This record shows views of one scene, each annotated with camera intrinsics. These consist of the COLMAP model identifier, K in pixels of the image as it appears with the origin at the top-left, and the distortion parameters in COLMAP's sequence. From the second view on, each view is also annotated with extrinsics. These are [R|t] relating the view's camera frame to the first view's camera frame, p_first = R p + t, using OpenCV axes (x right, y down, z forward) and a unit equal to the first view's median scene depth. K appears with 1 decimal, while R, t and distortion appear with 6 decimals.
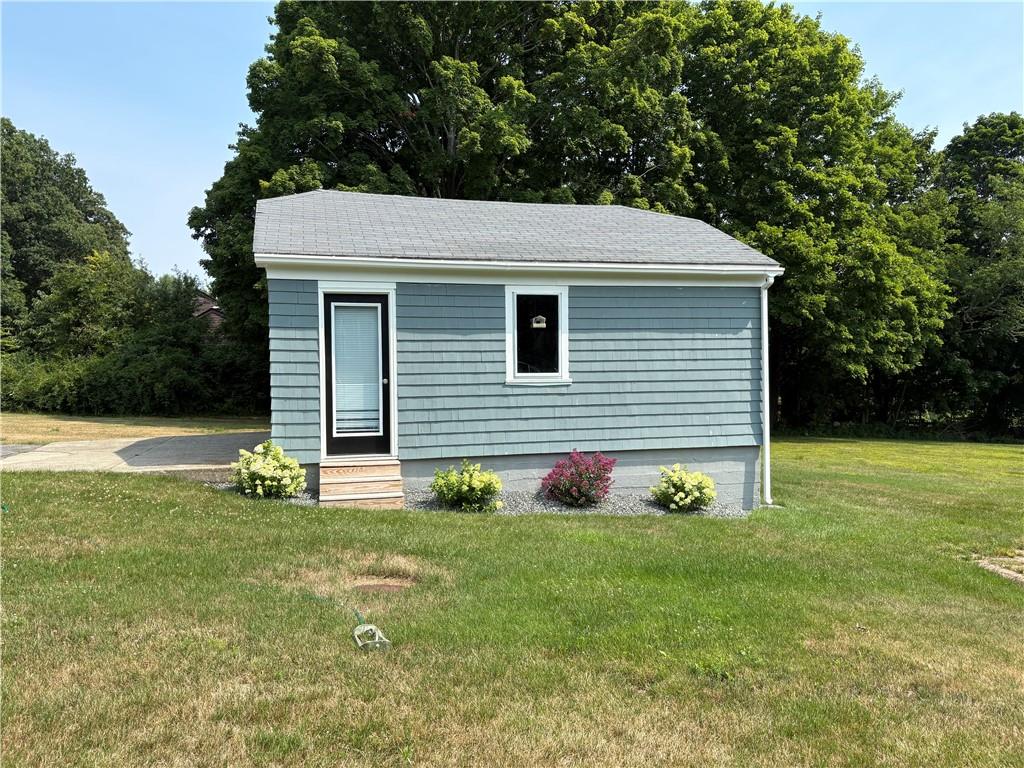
lens RADIAL K [[790.3, 0, 506.9], [0, 790.3, 386.7], [0, 0, 1]] dist [0.051028, -0.051698]
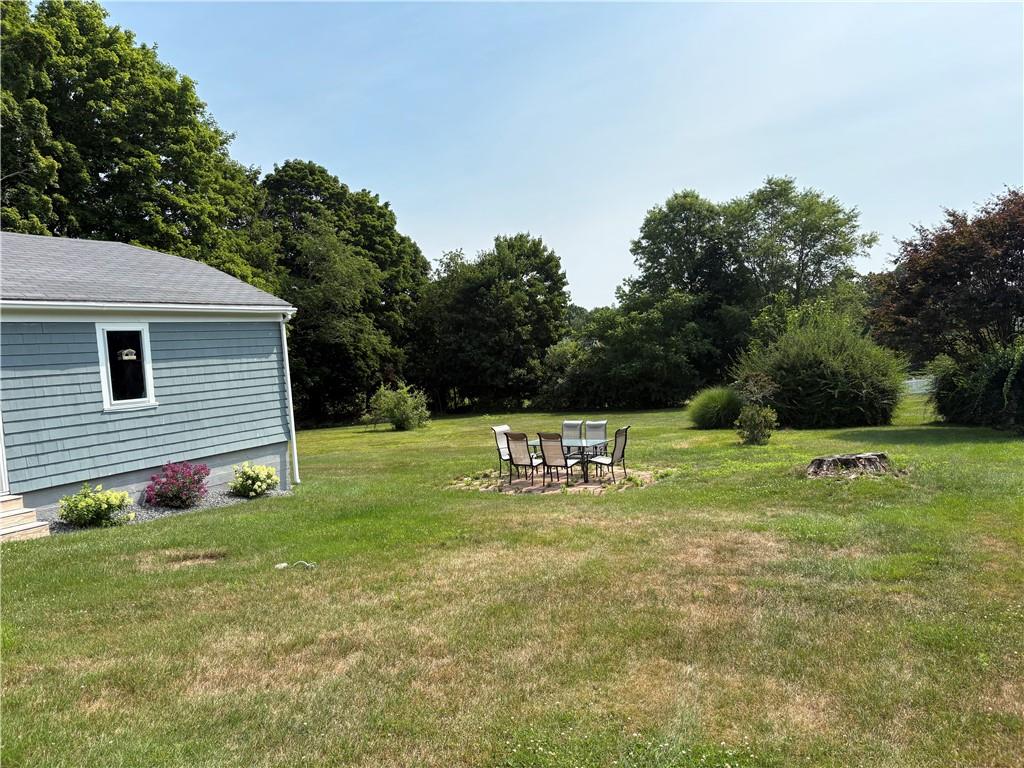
lens RADIAL K [[790.3, 0, 544.4], [0, 790.3, 376.2], [0, 0, 1]] dist [0.051028, -0.051698]
pose [[0.631367, -0.058523, 0.773273, -0.445913], [0.072004, 0.997265, 0.016685, -0.025575], [-0.772134, 0.045145, 0.633854, -0.182184]]
